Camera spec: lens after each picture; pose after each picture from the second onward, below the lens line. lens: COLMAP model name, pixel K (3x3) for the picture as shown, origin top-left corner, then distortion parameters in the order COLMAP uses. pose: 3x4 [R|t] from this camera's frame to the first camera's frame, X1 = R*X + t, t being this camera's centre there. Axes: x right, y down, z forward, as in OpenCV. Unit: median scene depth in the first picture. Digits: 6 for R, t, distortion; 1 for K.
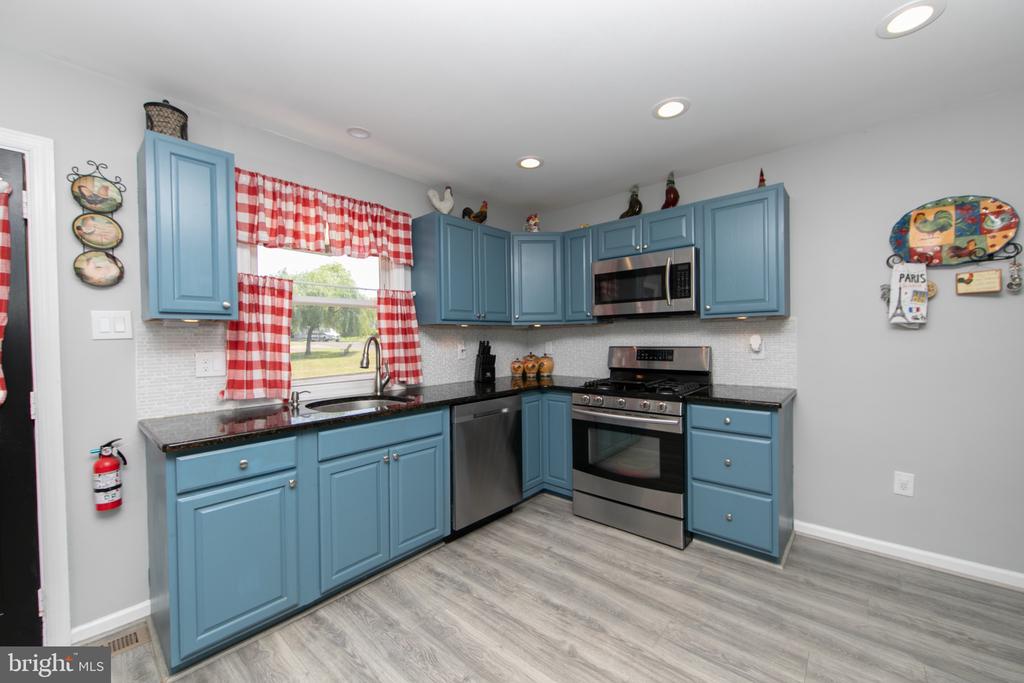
lens RADIAL K [[405.7, 0, 516.9], [0, 405.7, 341.9], [0, 0, 1]] dist [-0.000585, -0.000332]
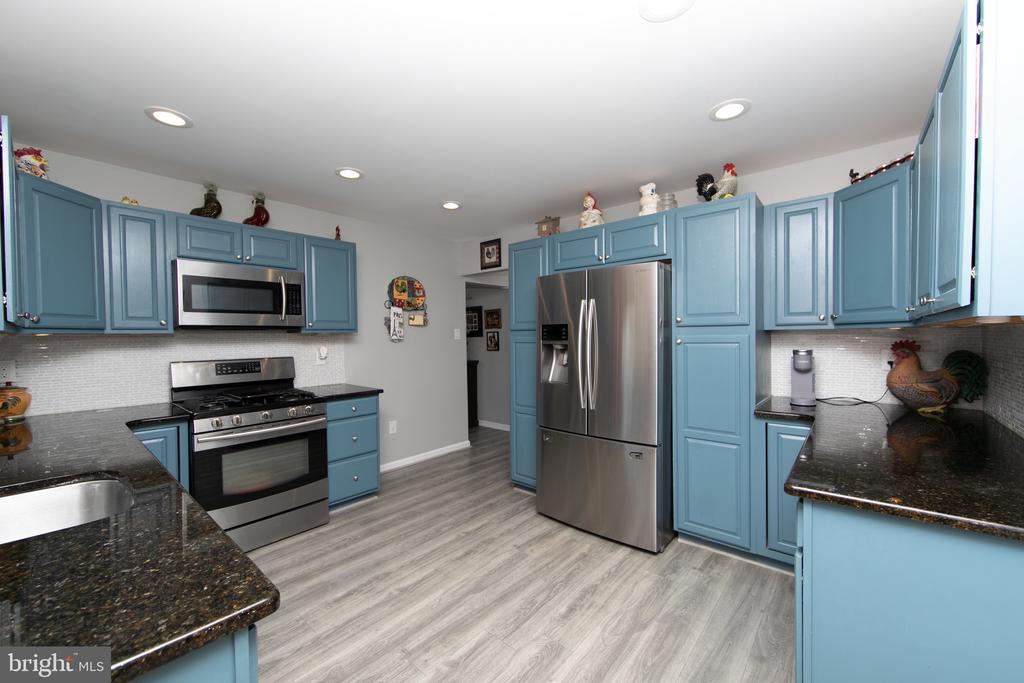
lens RADIAL K [[405.7, 0, 516.9], [0, 405.7, 341.9], [0, 0, 1]] dist [-0.000585, -0.000332]
pose [[-0.023227, 0.002824, 0.999726, -0.910872], [0.024508, 0.999697, -0.002255, -0.016059], [-0.999430, 0.024449, -0.023289, 0.495019]]
